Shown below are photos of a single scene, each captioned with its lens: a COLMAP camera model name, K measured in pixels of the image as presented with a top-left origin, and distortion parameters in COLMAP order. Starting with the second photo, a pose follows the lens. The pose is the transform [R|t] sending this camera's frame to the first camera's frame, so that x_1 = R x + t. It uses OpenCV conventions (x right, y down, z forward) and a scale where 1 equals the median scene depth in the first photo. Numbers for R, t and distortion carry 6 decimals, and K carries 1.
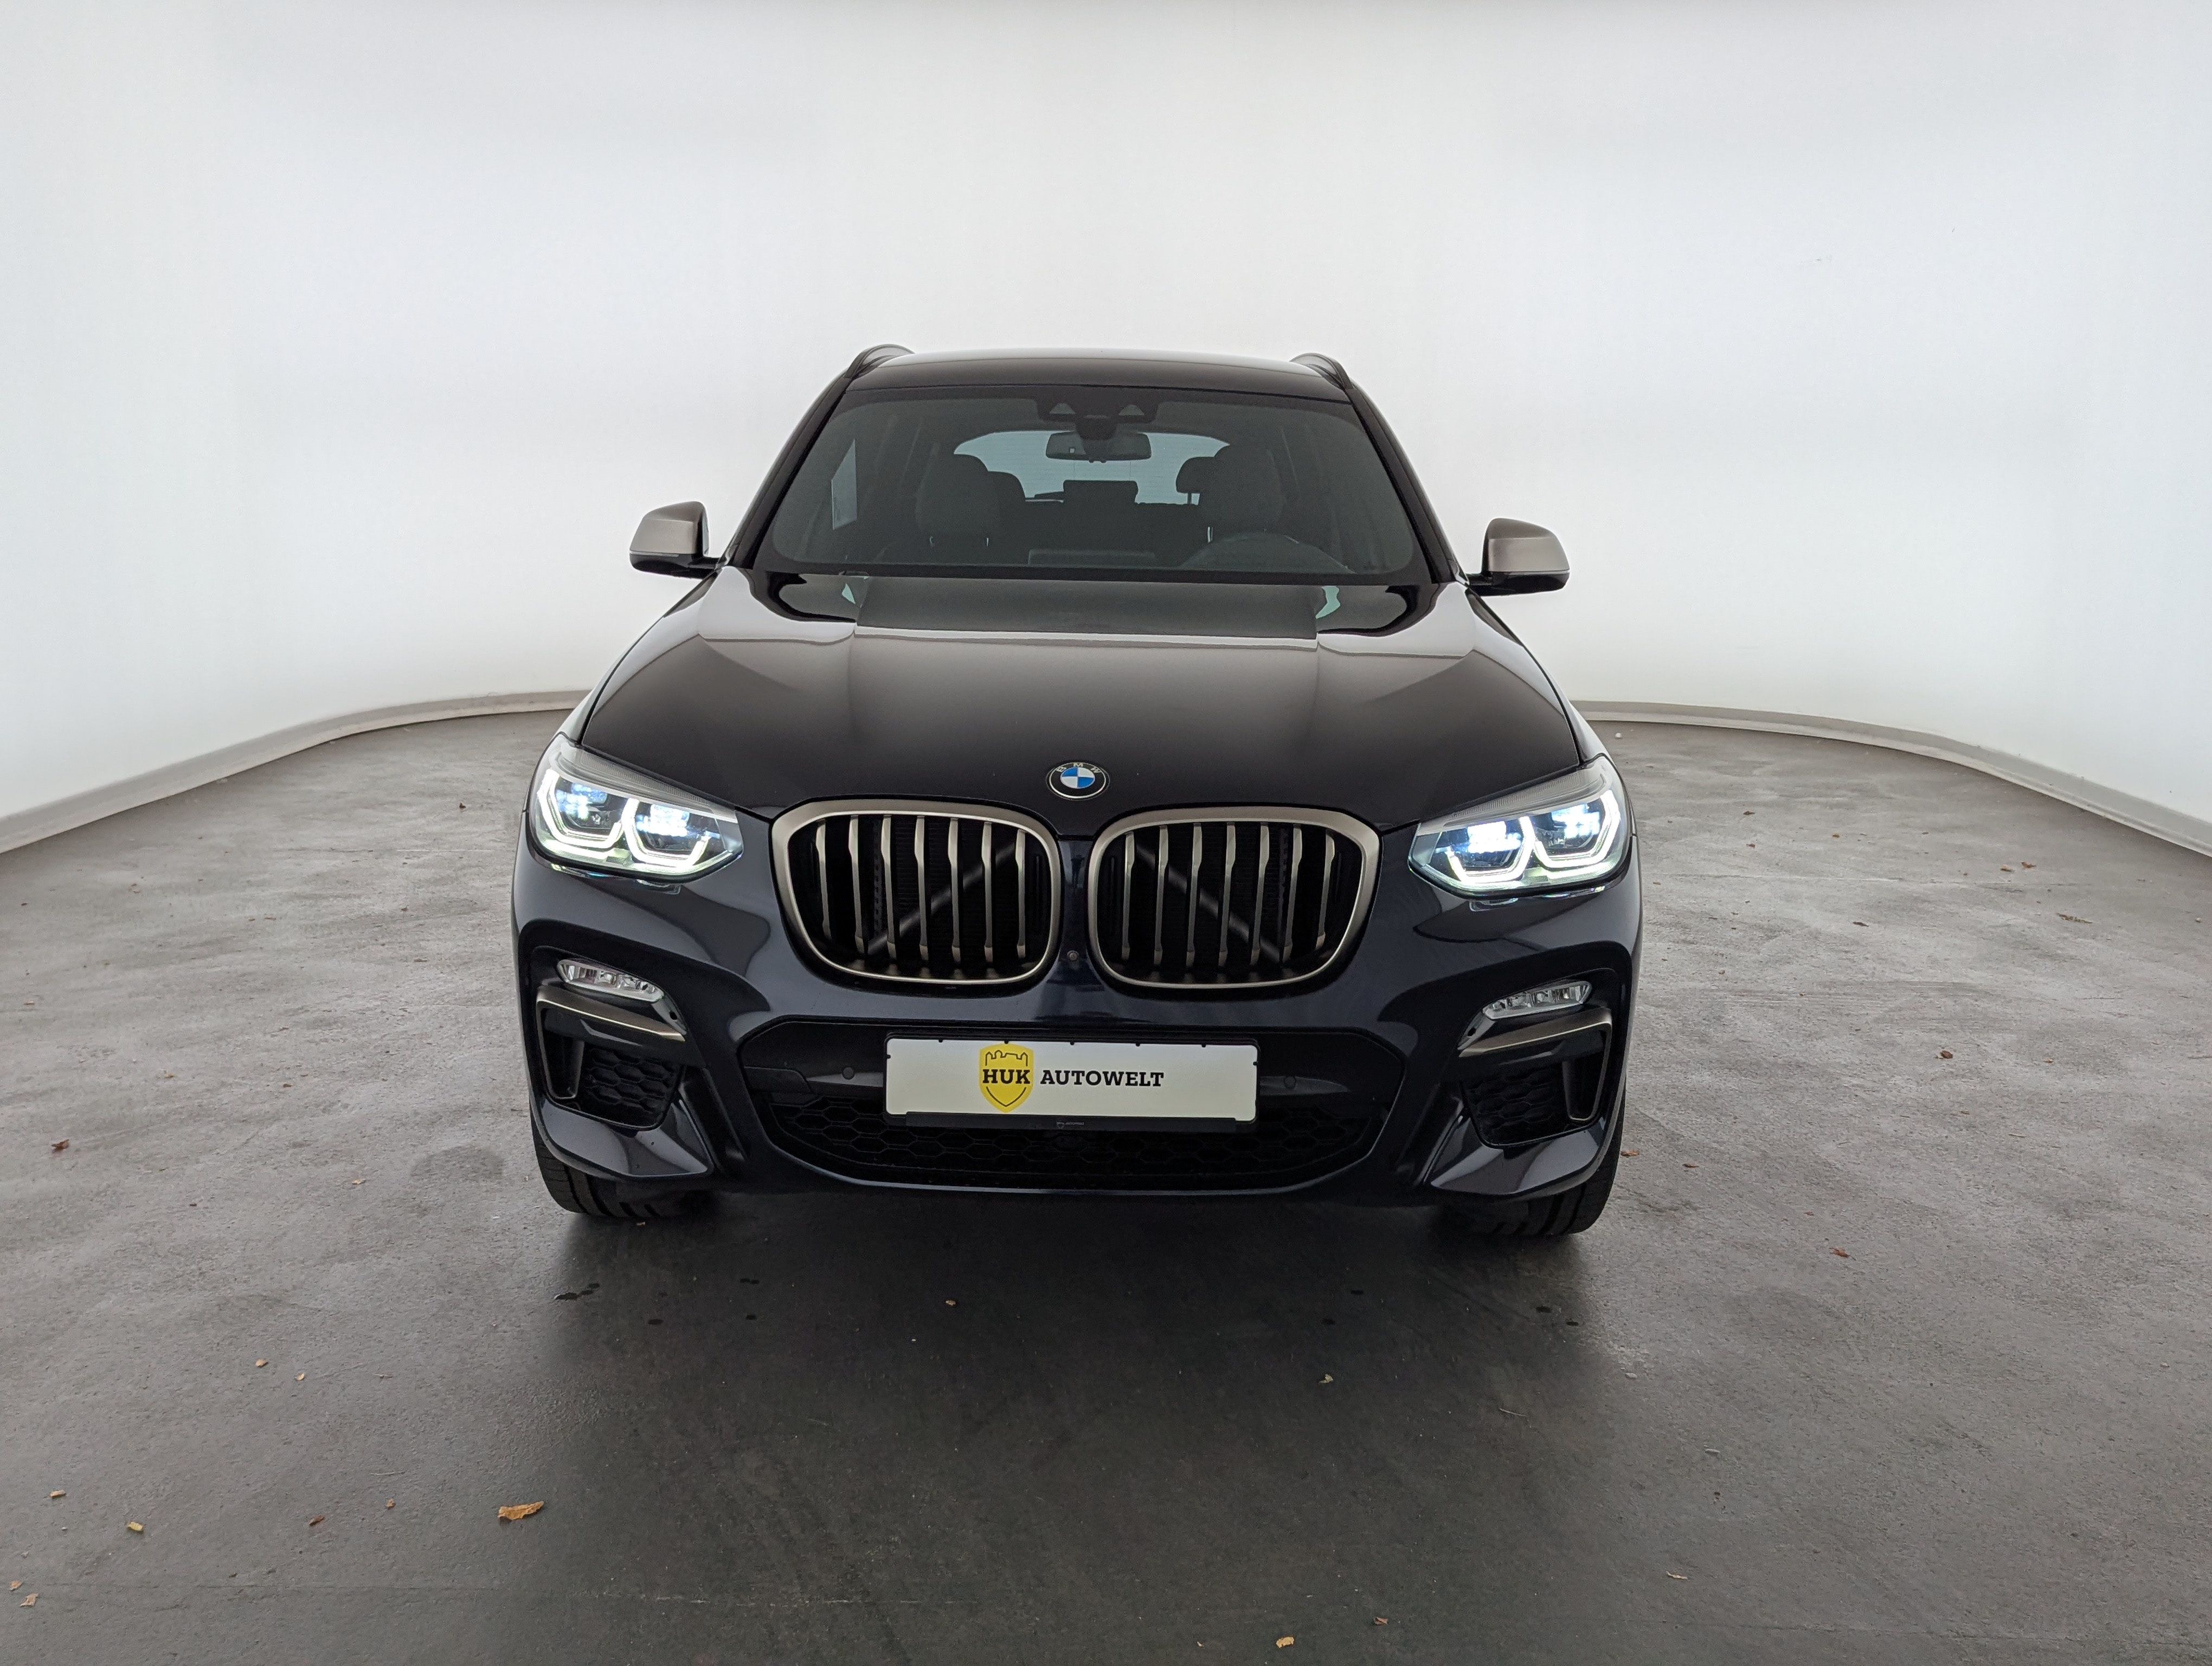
lens RADIAL K [[2002.2, 0, 1104.7], [0, 2002.2, 847.2], [0, 0, 1]] dist [0.018309, 0.000000]
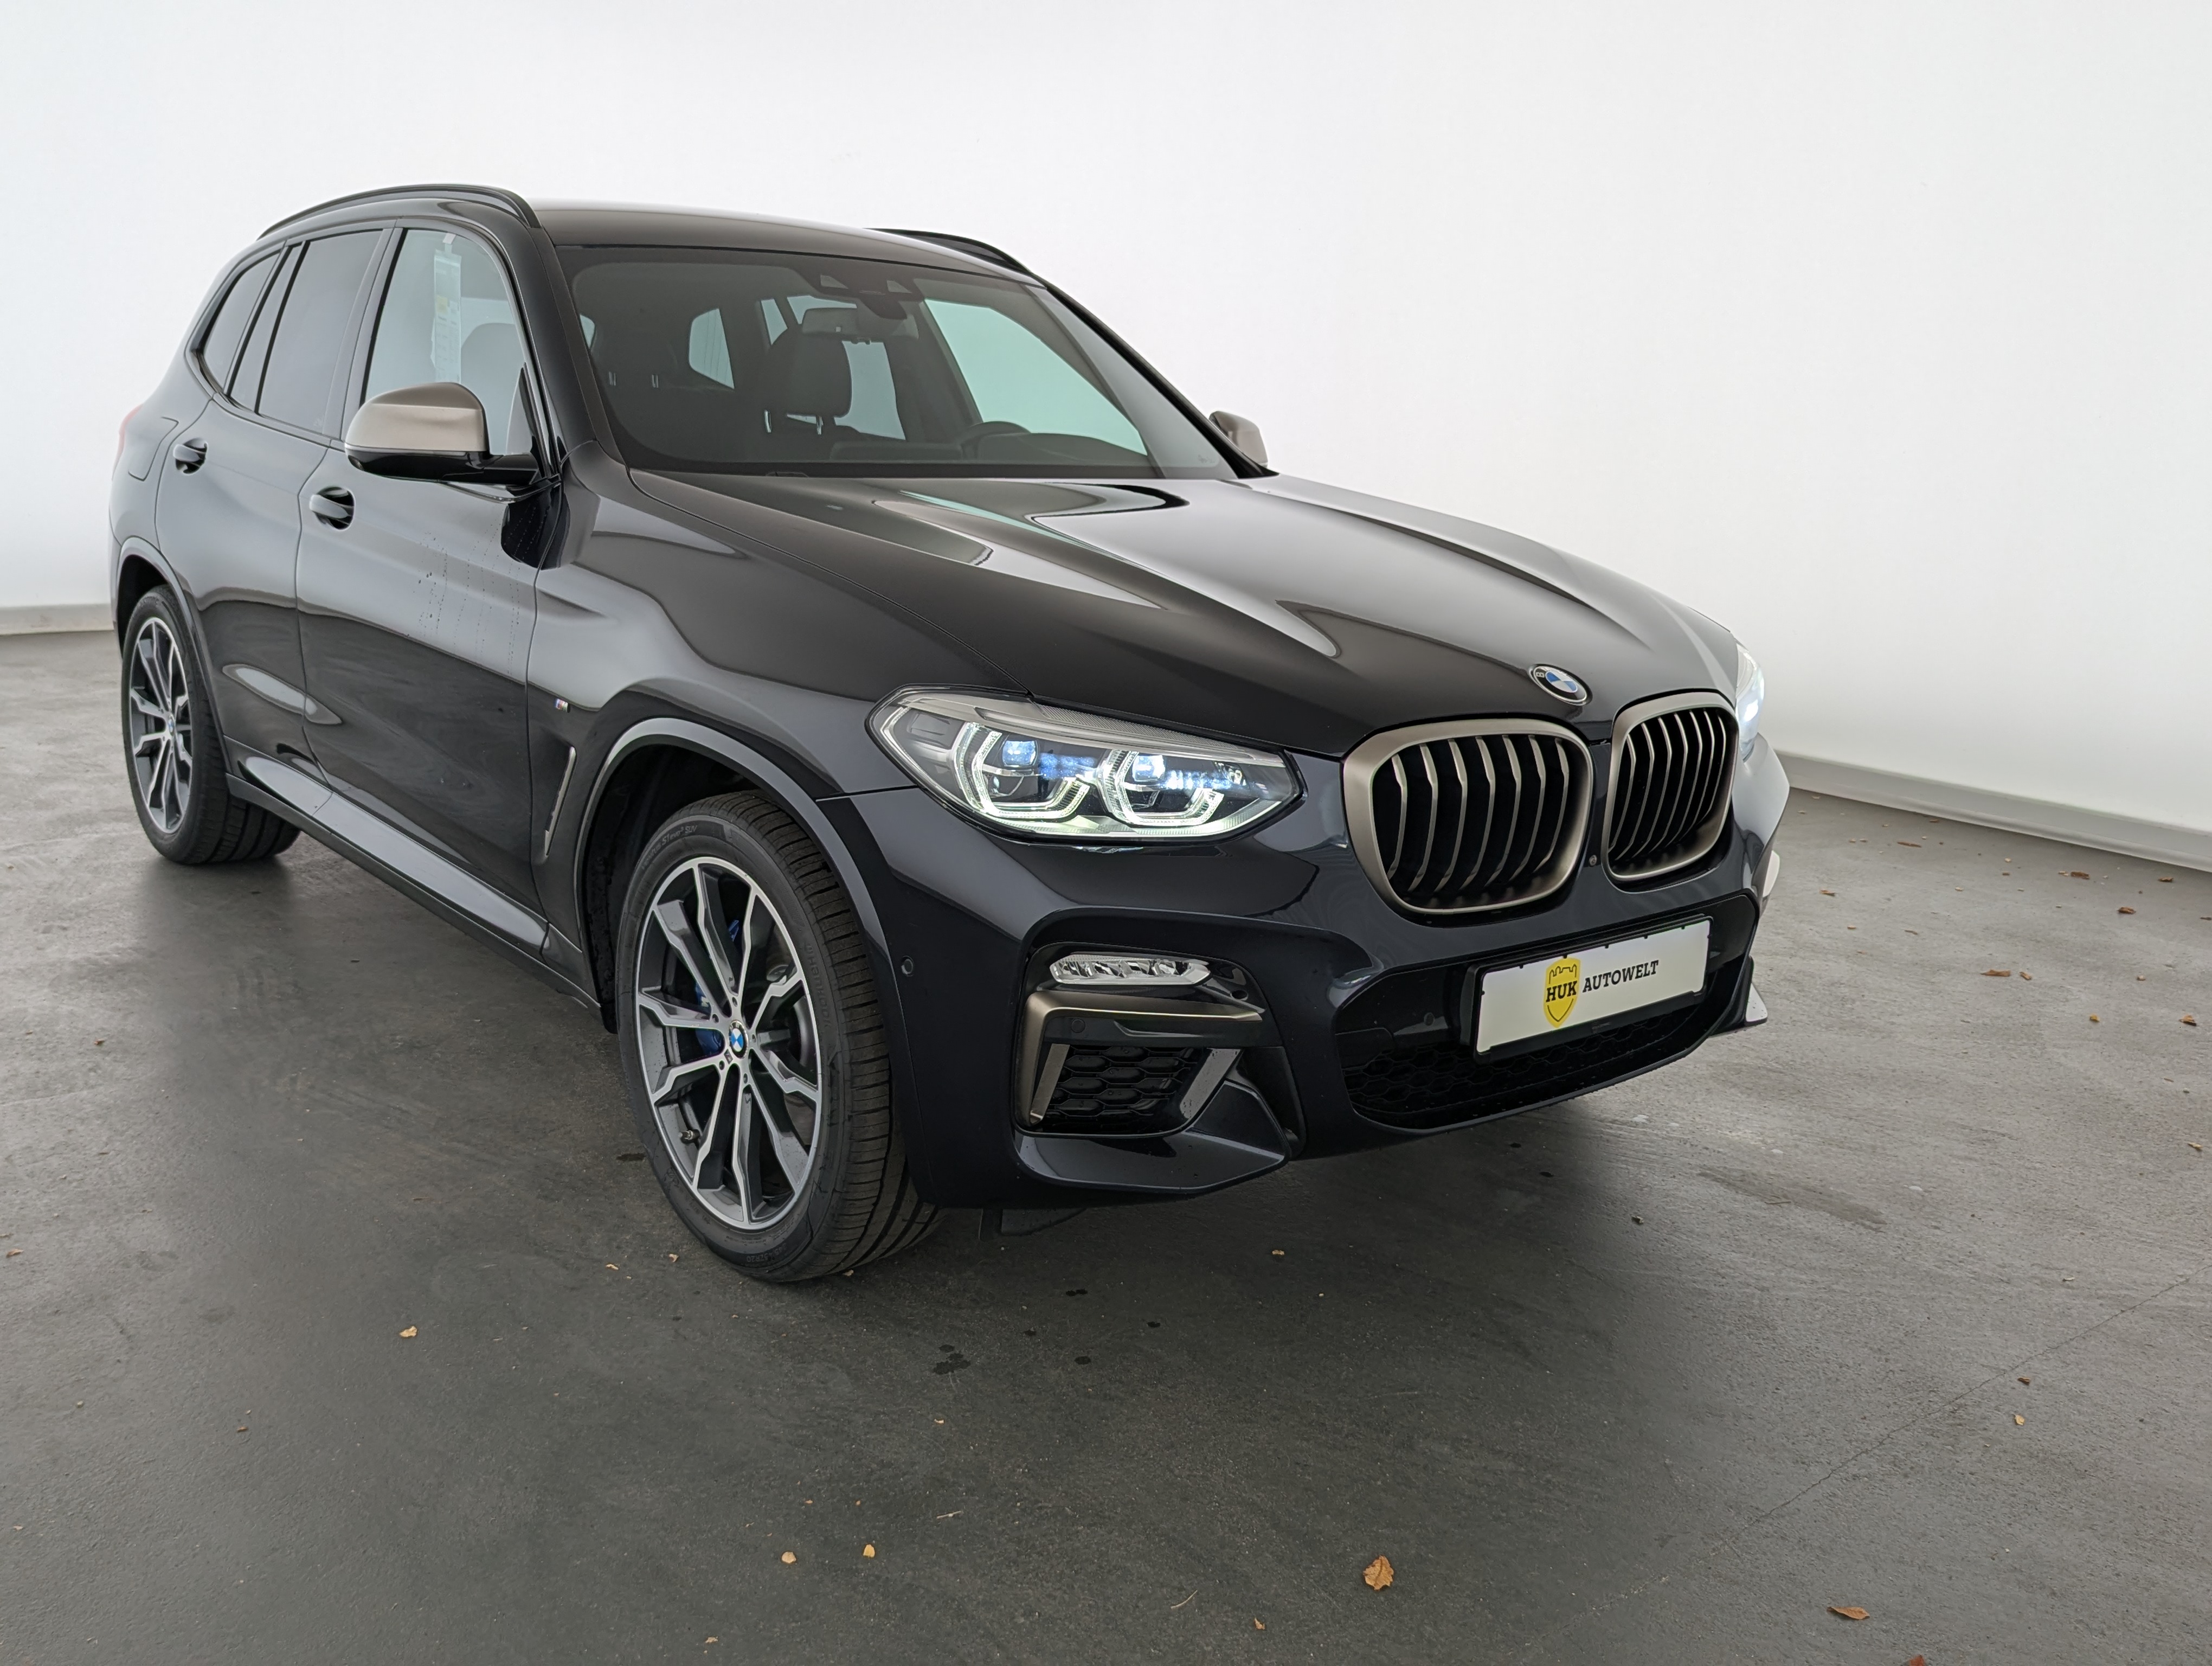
lens RADIAL K [[2002.2, 0, 1112.9], [0, 2002.2, 818.4], [0, 0, 1]] dist [0.018309, 0.000000]
pose [[0.767242, -0.123258, 0.629402, -0.822640], [0.092983, 0.992368, 0.080992, -0.069921], [-0.634581, -0.003617, 0.772848, 0.373908]]
